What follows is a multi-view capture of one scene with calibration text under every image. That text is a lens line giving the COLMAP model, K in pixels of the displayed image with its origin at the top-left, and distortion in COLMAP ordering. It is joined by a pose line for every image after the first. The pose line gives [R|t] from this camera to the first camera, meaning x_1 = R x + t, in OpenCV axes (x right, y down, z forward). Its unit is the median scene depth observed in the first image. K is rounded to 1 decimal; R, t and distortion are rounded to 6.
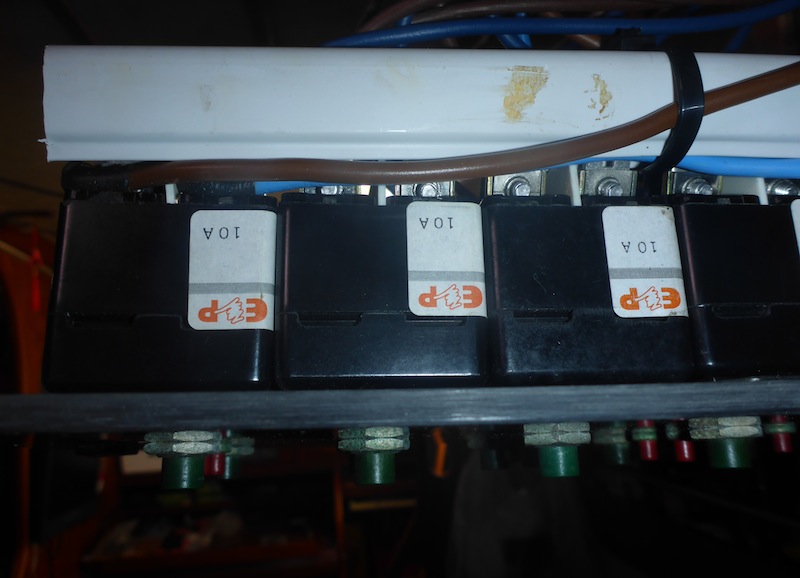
lens RADIAL K [[677.6, 0, 396.2], [0, 677.6, 289.2], [0, 0, 1]] dist [-0.049849, -0.002768]
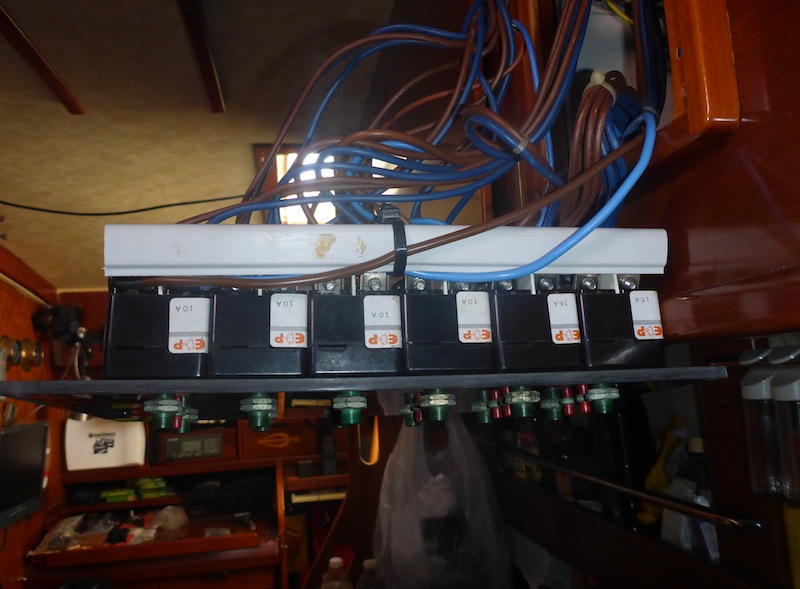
lens RADIAL K [[669.4, 0, 406.6], [0, 669.4, 291.8], [0, 0, 1]] dist [-0.064773, -0.010804]
pose [[0.995539, 0.013215, 0.093416, 0.246143], [-0.013529, 0.999905, 0.002737, -0.146330], [-0.093371, -0.003989, 0.995623, -1.159168]]
